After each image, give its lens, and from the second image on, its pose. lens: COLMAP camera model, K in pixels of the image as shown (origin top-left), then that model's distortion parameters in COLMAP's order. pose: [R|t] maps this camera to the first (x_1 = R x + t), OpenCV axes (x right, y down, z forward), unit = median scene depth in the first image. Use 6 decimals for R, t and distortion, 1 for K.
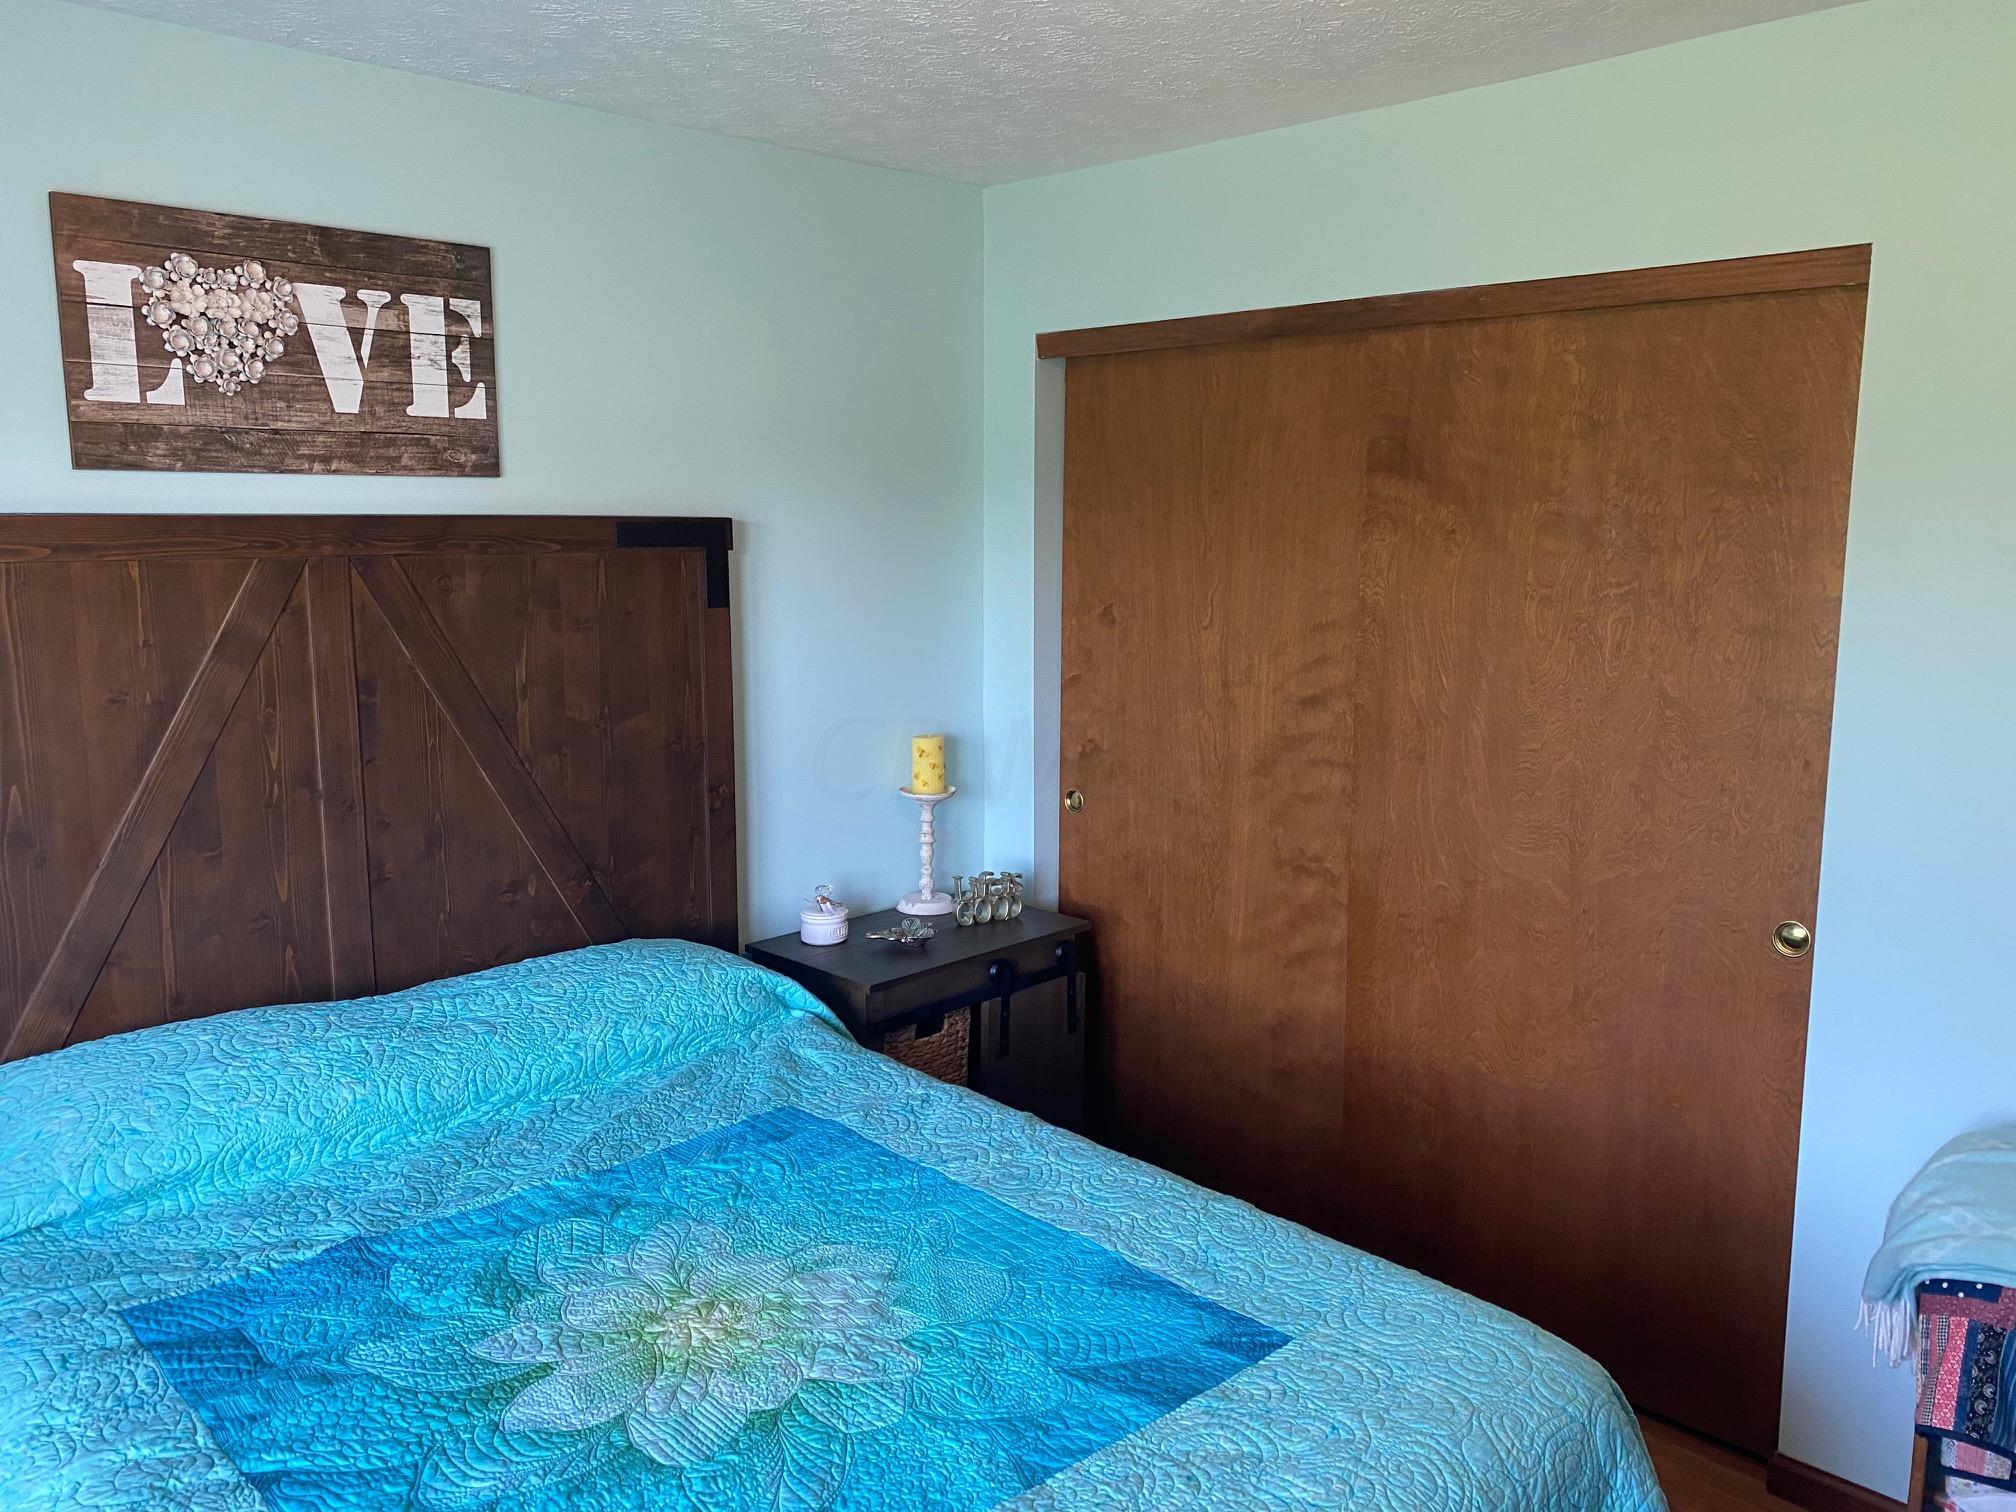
lens RADIAL K [[1533.1, 0, 1019.5], [0, 1533.1, 736.0], [0, 0, 1]] dist [0.051753, -0.047563]
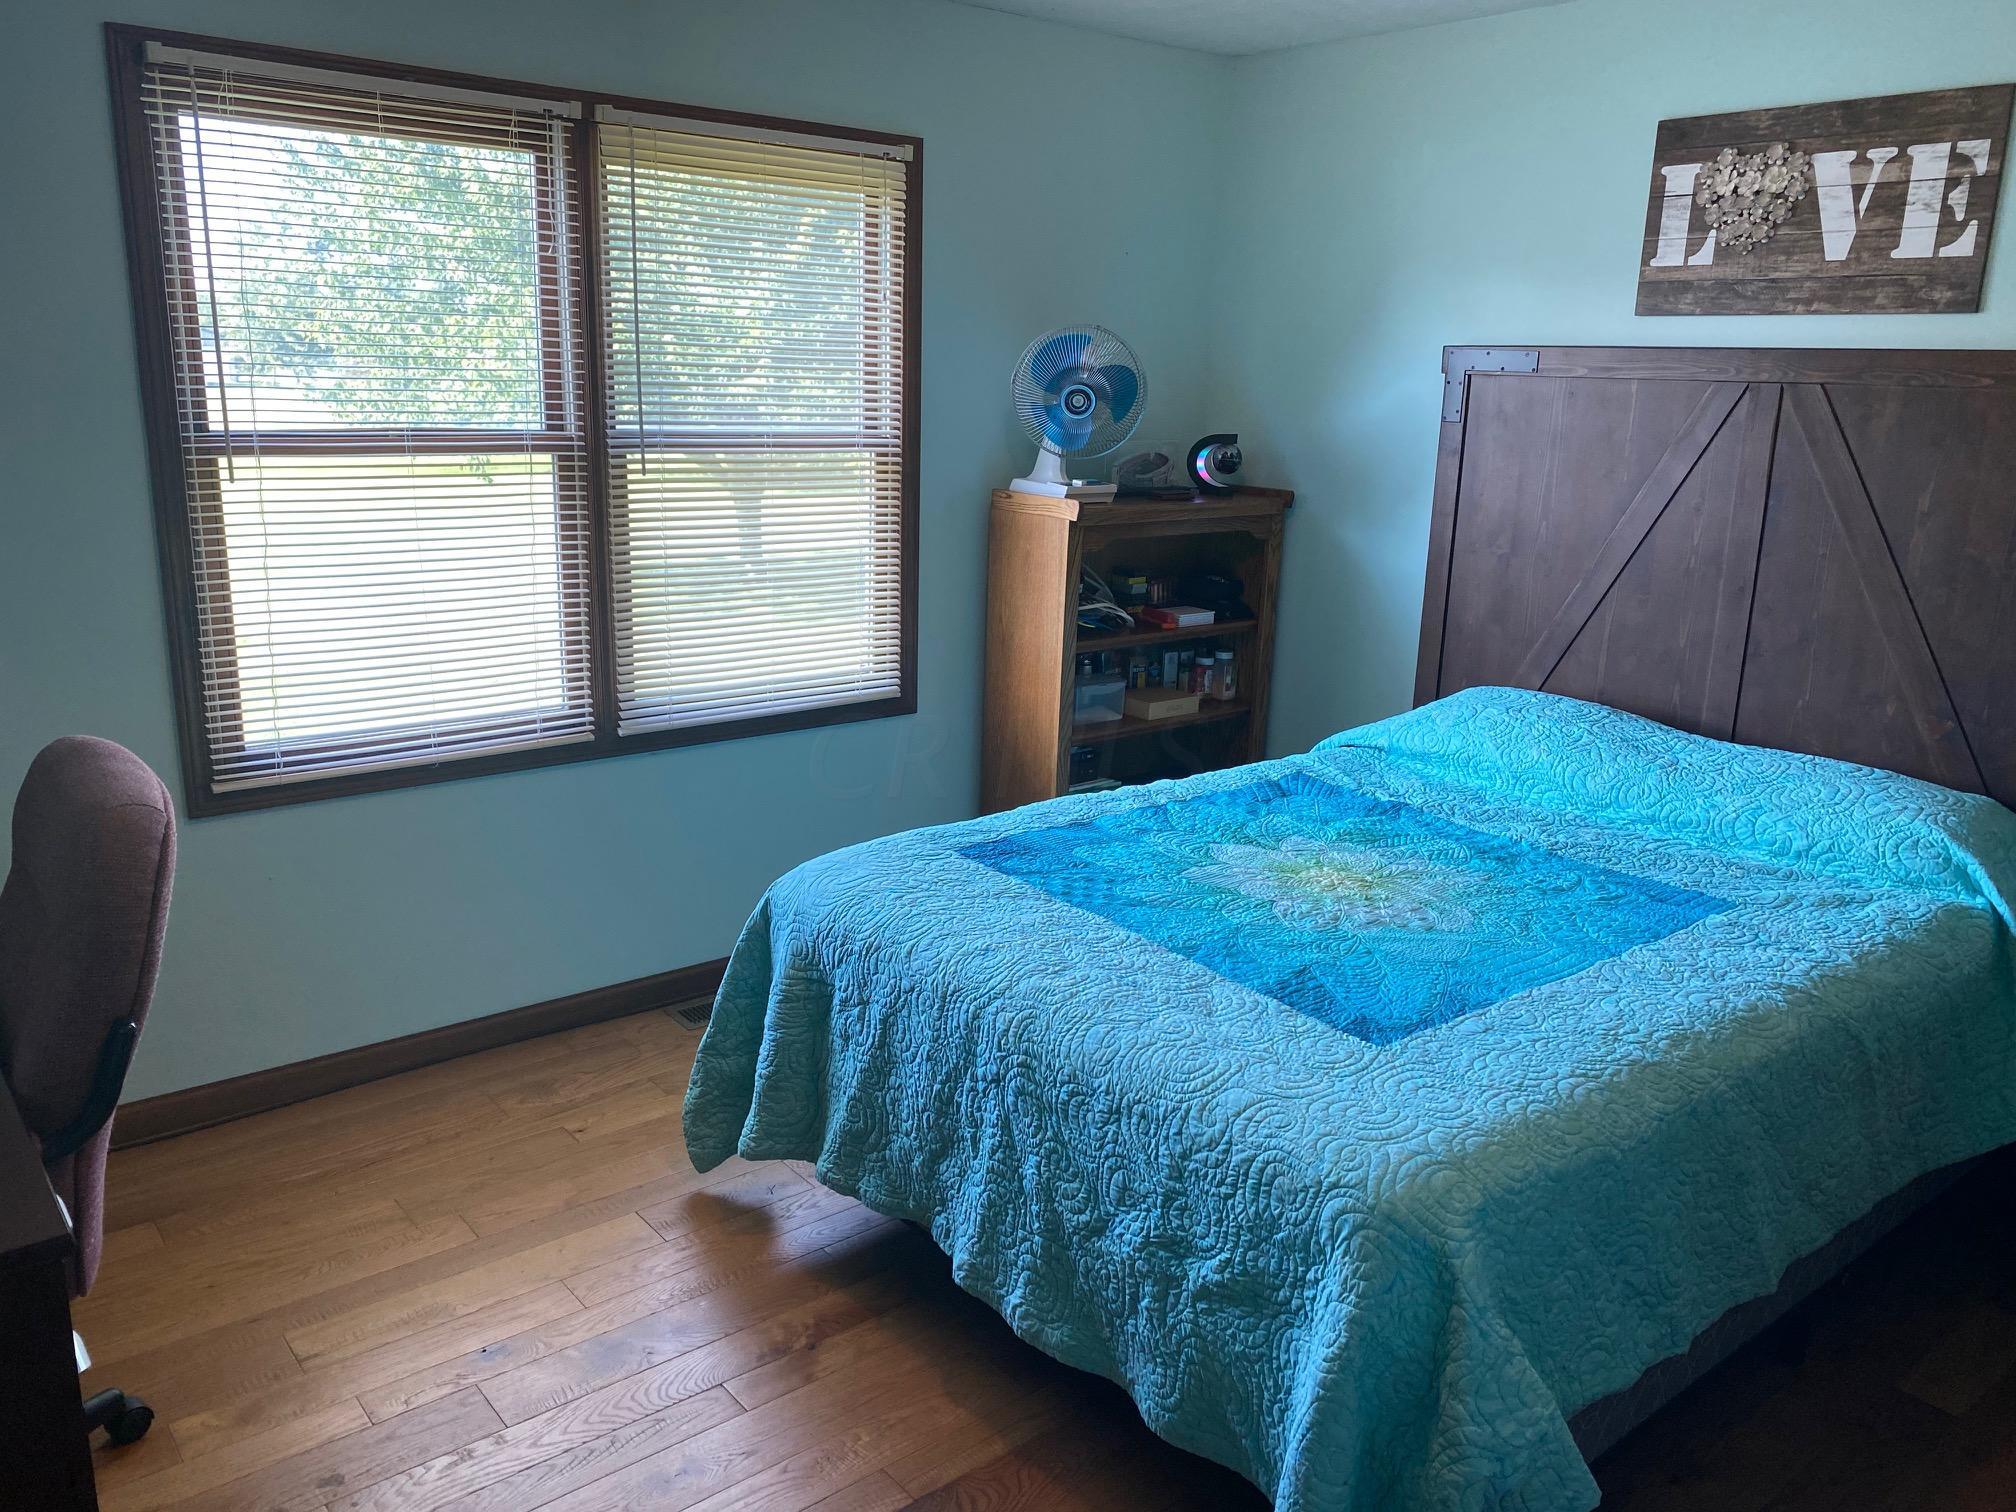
lens RADIAL K [[1533.1, 0, 1007.1], [0, 1533.1, 745.2], [0, 0, 1]] dist [0.051753, -0.047563]
pose [[-0.077293, 0.240158, -0.967652, 0.865800], [-0.168802, 0.953391, 0.250102, -0.046300], [0.982615, 0.182672, -0.033152, 0.493539]]
